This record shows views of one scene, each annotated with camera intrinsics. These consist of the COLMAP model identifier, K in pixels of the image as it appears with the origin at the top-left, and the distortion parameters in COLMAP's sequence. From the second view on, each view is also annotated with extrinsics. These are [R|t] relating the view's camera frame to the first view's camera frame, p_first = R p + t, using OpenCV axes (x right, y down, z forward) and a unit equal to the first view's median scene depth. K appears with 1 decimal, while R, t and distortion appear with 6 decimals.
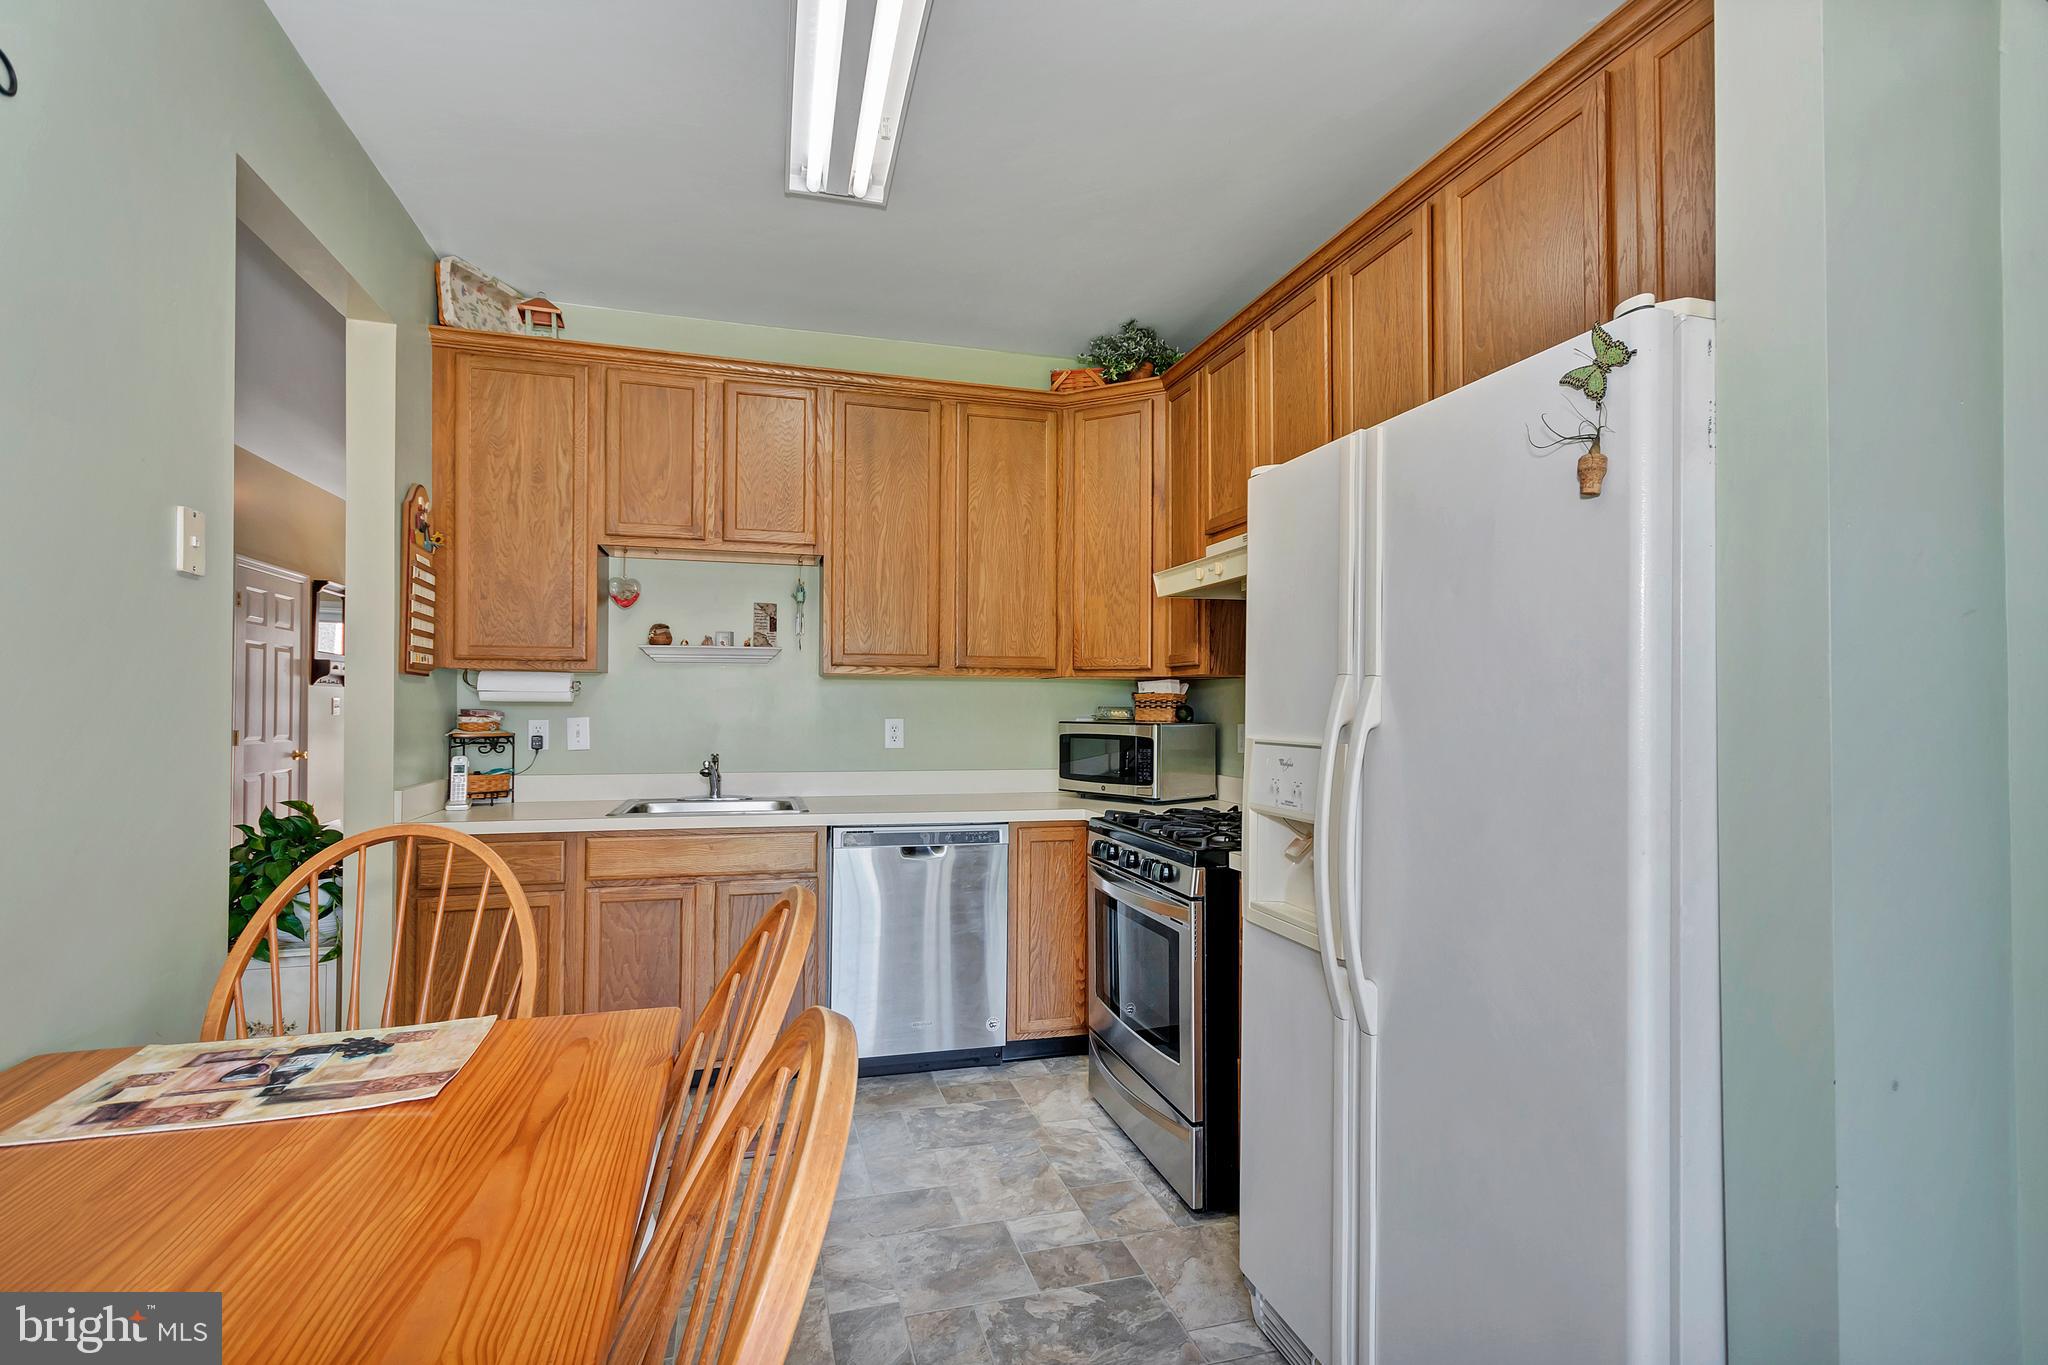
lens RADIAL K [[916.0, 0, 1024.0], [0, 916.0, 682.5], [0, 0, 1]] dist [0.000658, -0.000119]
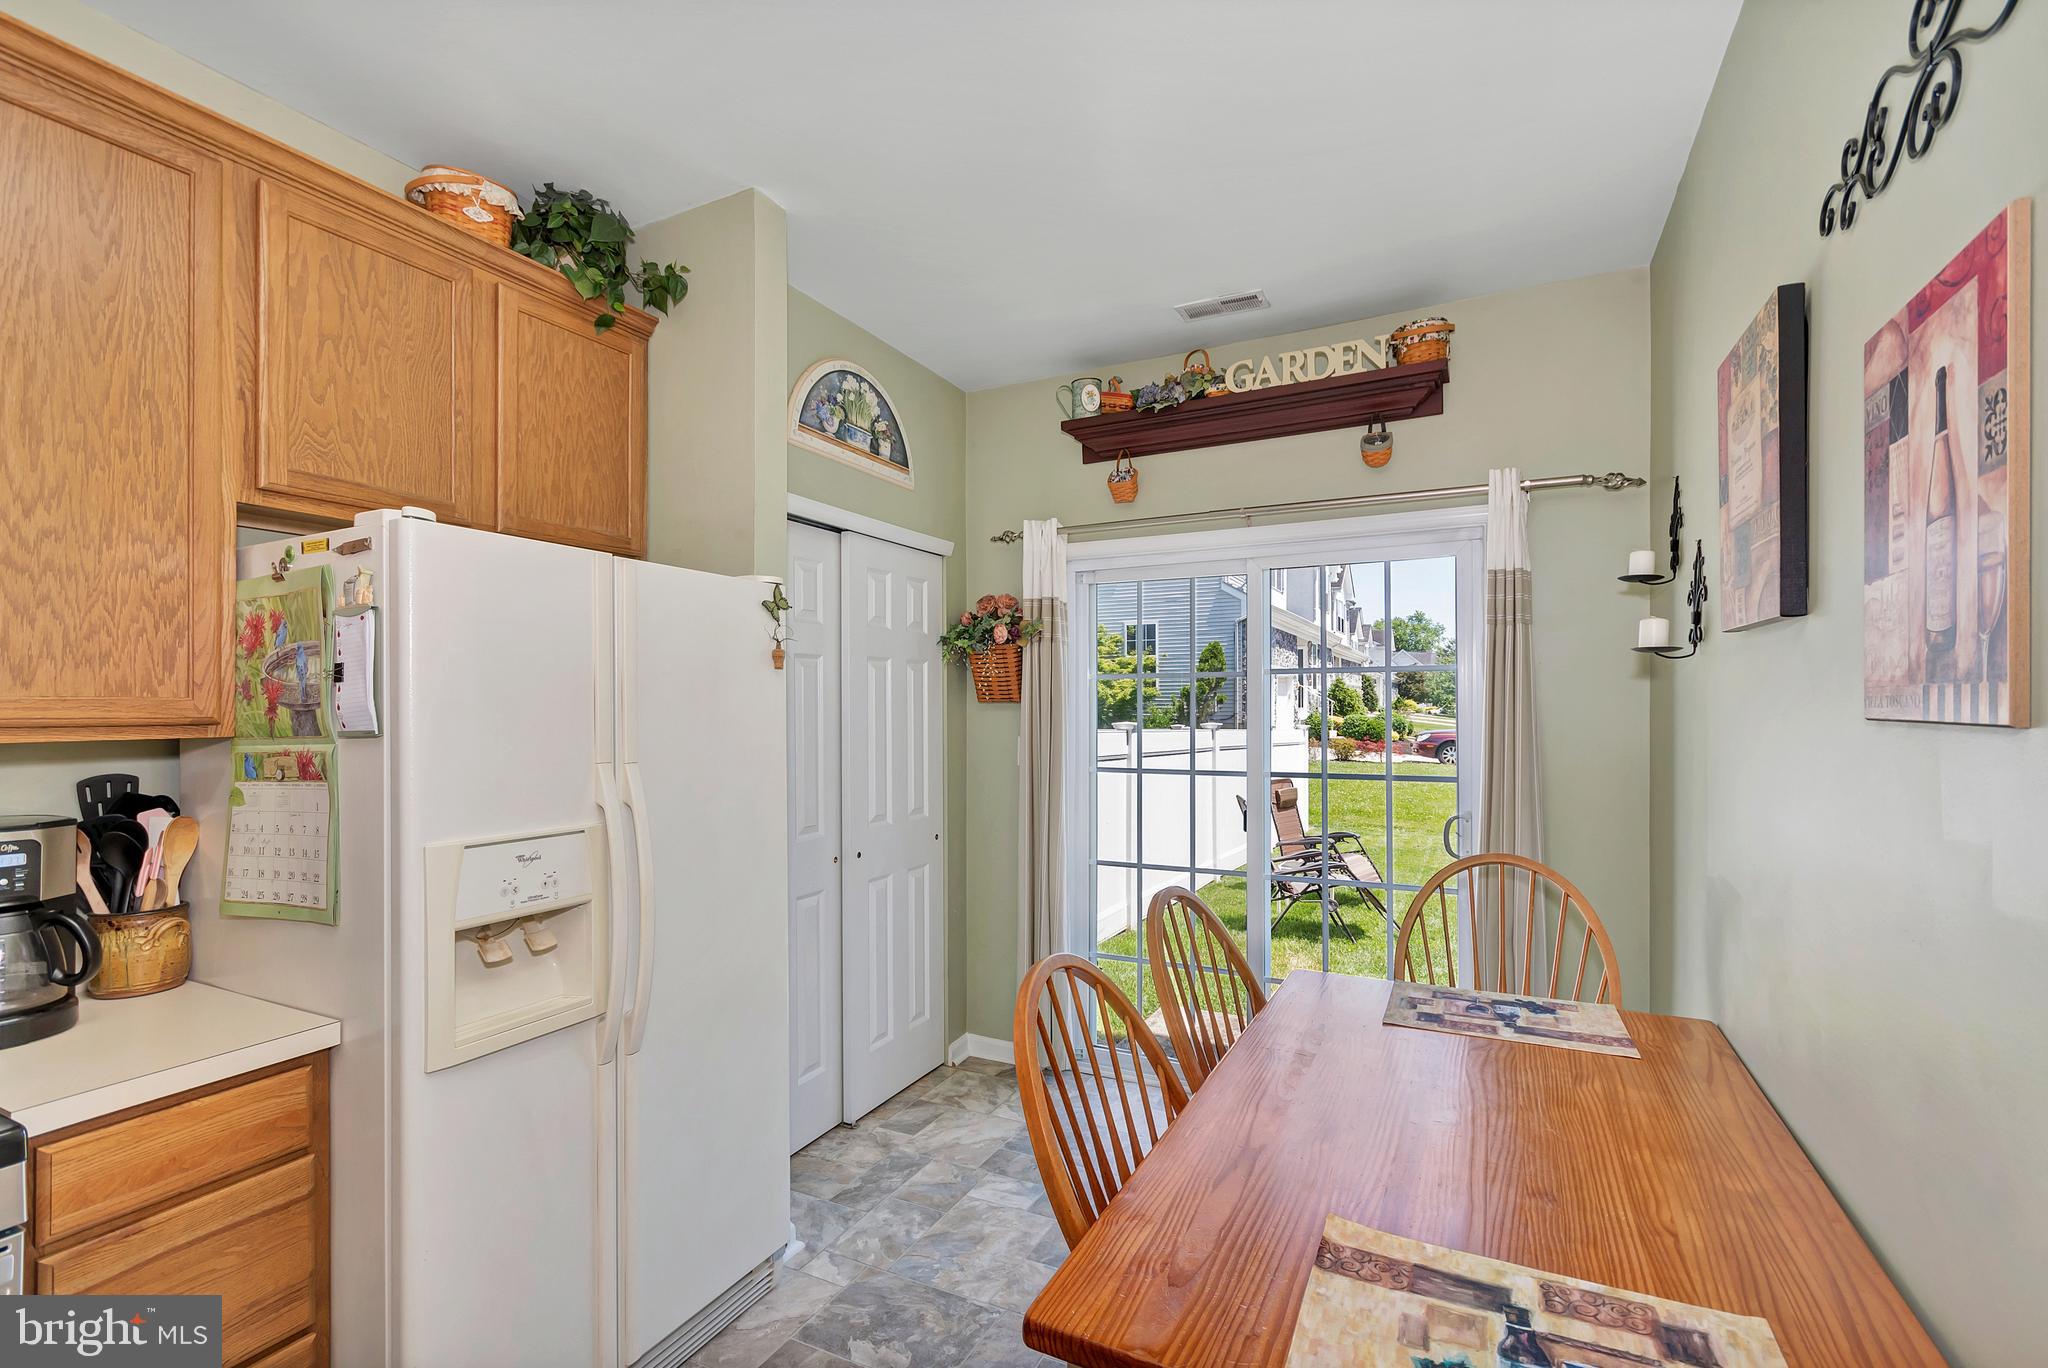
lens RADIAL K [[915.5, 0, 1022.3], [0, 915.5, 702.7], [0, 0, 1]] dist [0.005283, -0.000372]
pose [[-0.722357, 0.004914, 0.691503, -0.710955], [-0.012754, 0.999710, -0.020427, -0.057750], [-0.691403, -0.023575, -0.722084, 1.272899]]
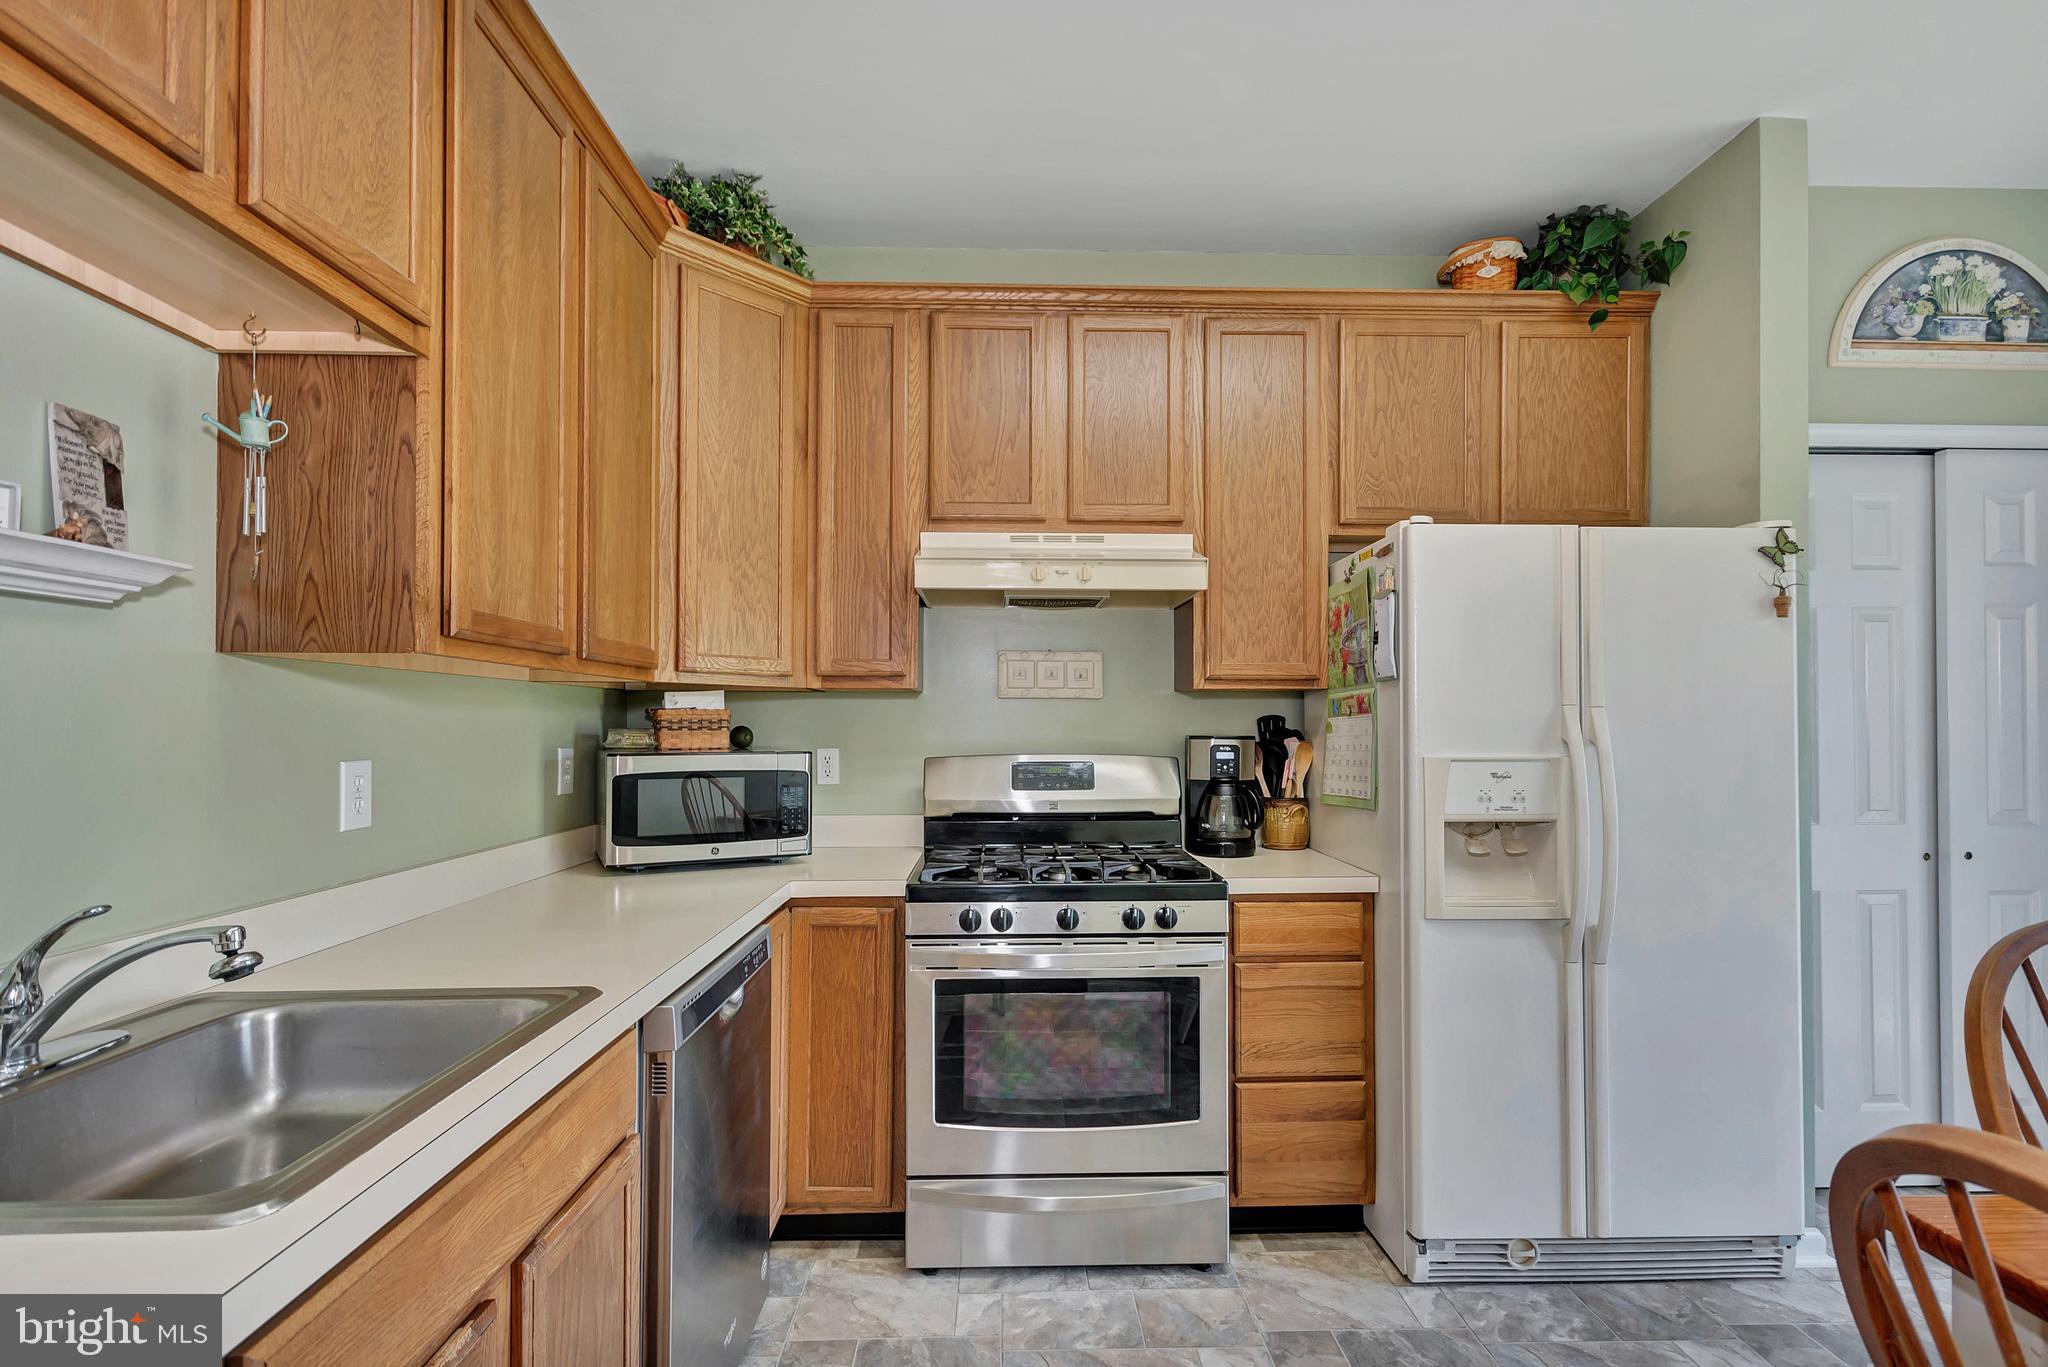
lens RADIAL K [[915.5, 0, 1022.3], [0, 915.5, 702.2], [0, 0, 1]] dist [0.005283, -0.000372]
pose [[0.270640, 0.012441, 0.962600, -1.000467], [-0.023103, 0.999712, -0.006425, 0.012786], [-0.962403, -0.020500, 0.270850, 1.219840]]
